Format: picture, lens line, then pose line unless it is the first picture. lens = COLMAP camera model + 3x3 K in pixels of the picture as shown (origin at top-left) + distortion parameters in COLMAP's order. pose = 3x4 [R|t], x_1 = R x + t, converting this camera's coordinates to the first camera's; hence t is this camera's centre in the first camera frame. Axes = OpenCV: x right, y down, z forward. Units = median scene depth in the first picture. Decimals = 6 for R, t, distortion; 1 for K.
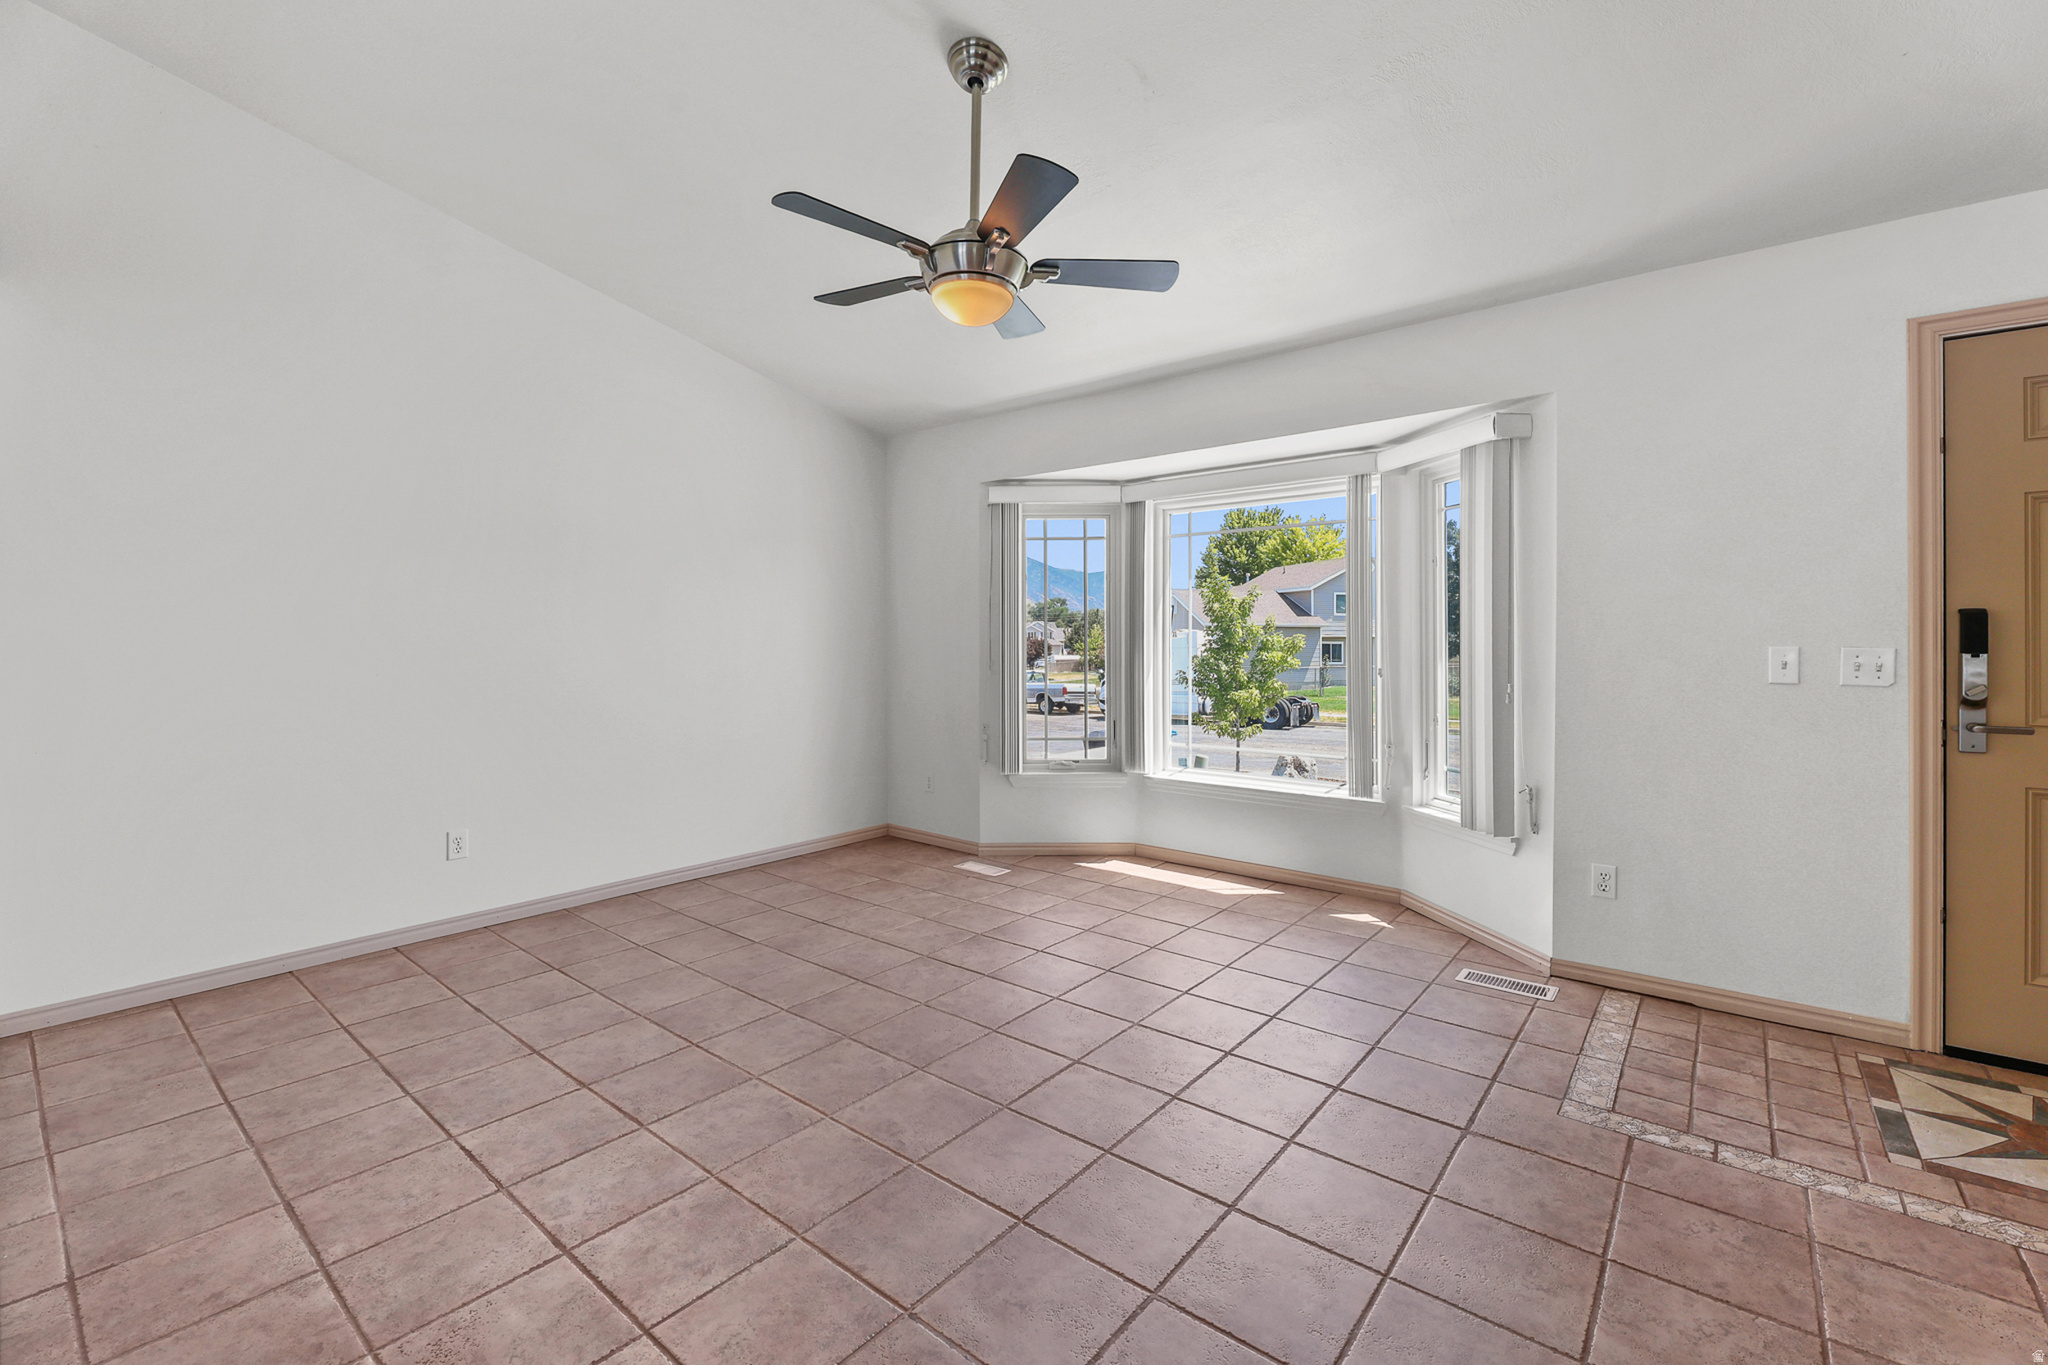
lens RADIAL K [[871.3, 0, 1024.5], [0, 871.3, 644.1], [0, 0, 1]] dist [-0.002457, -0.000509]
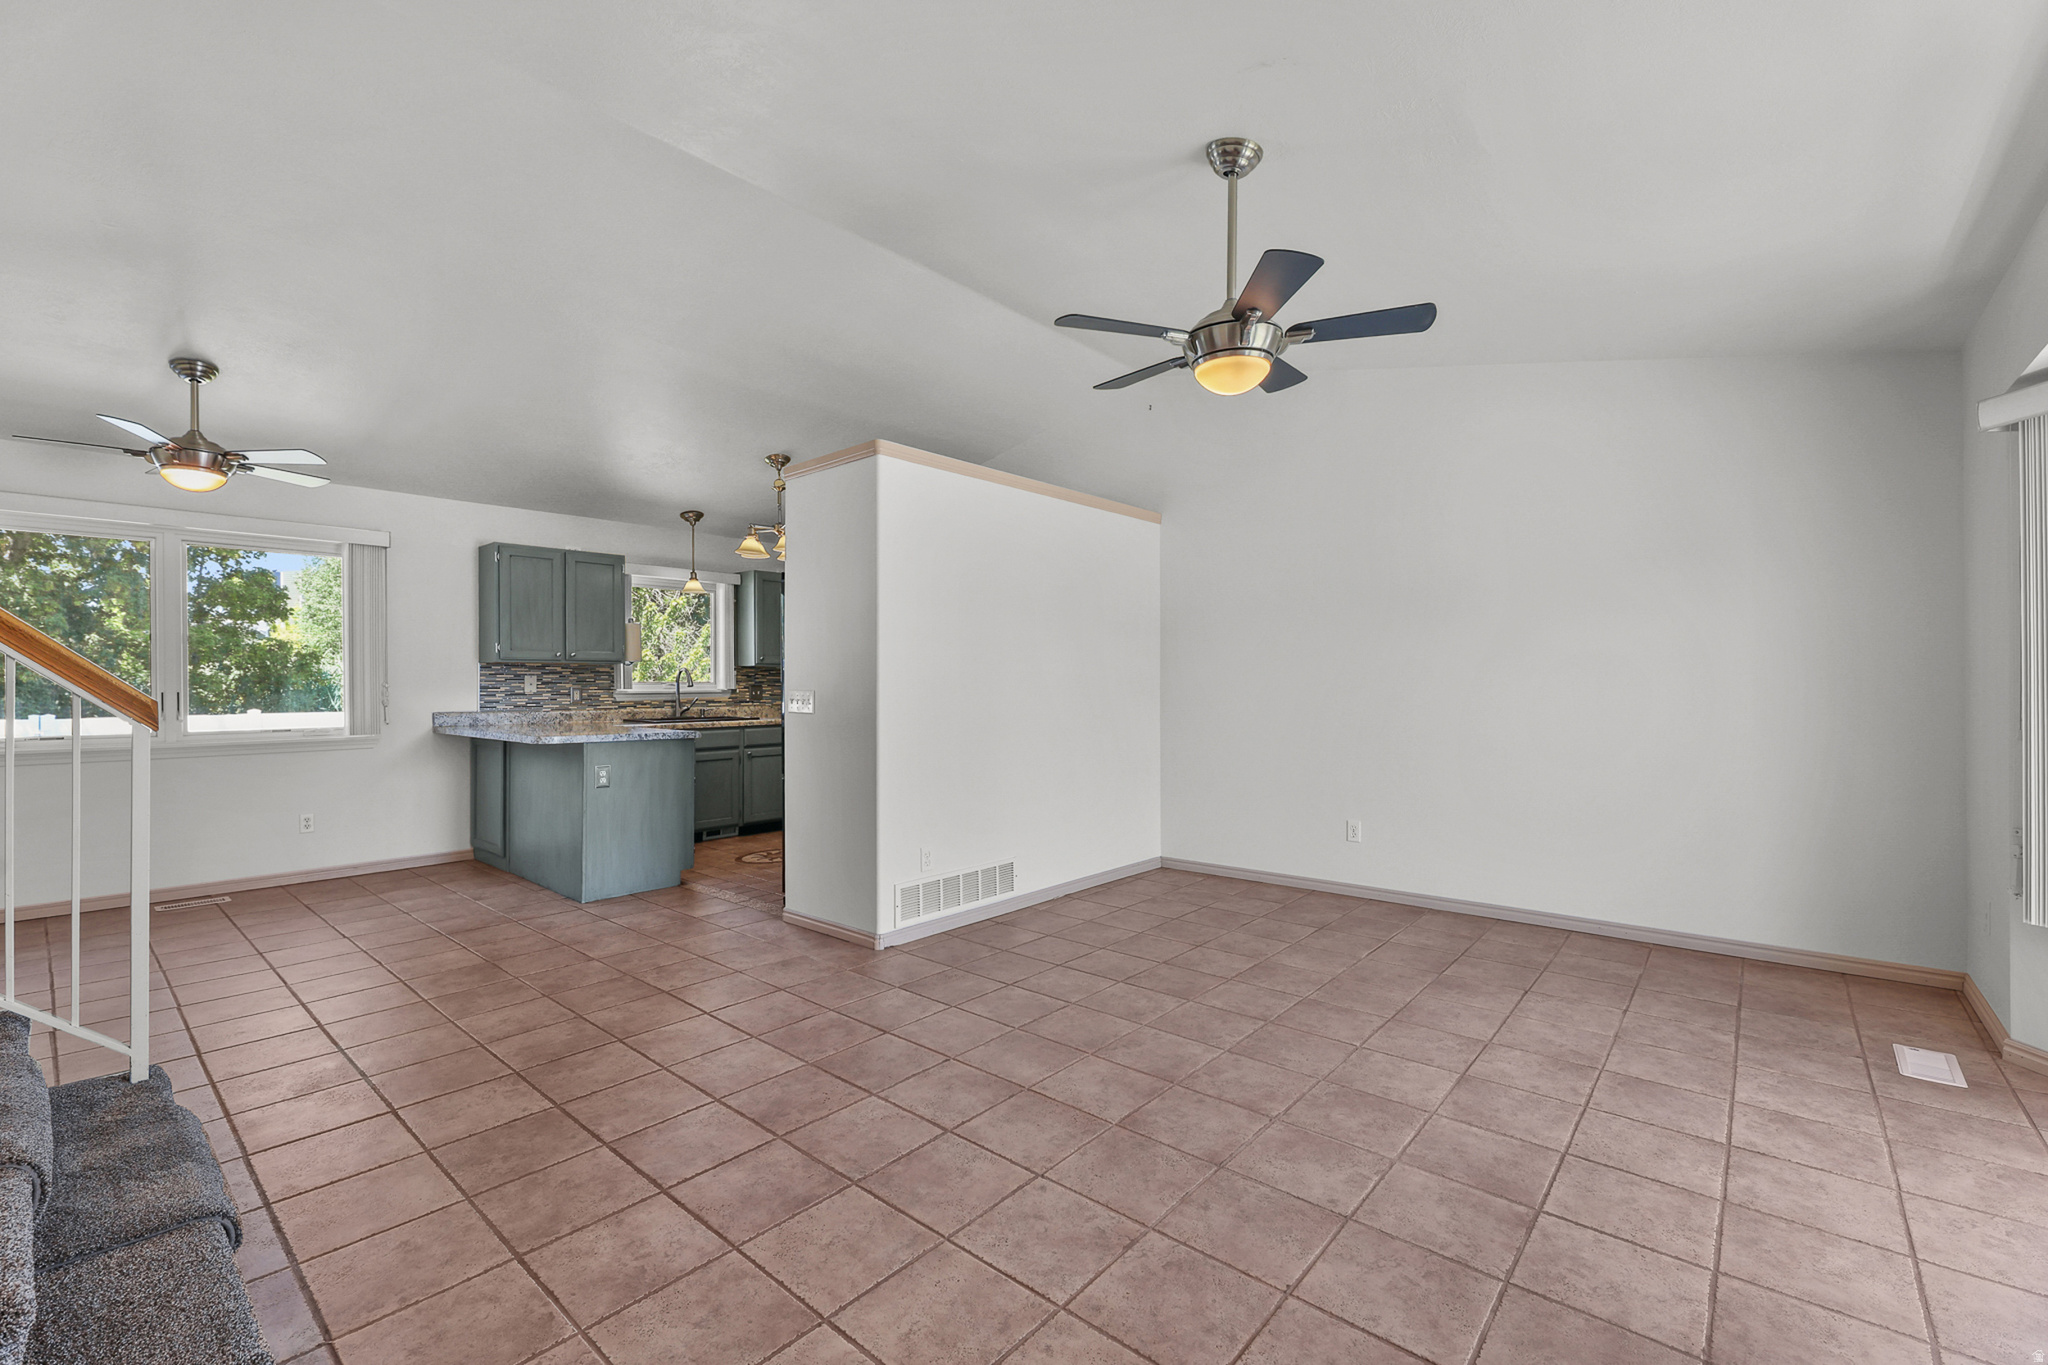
lens RADIAL K [[863.8, 0, 1024.0], [0, 863.8, 682.5], [0, 0, 1]] dist [0.001683, 0.000039]
pose [[-0.025662, -0.000520, -0.999671, 0.968680], [0.000635, 1.000000, -0.000537, -0.003141], [0.999670, -0.000648, -0.025662, 0.706598]]
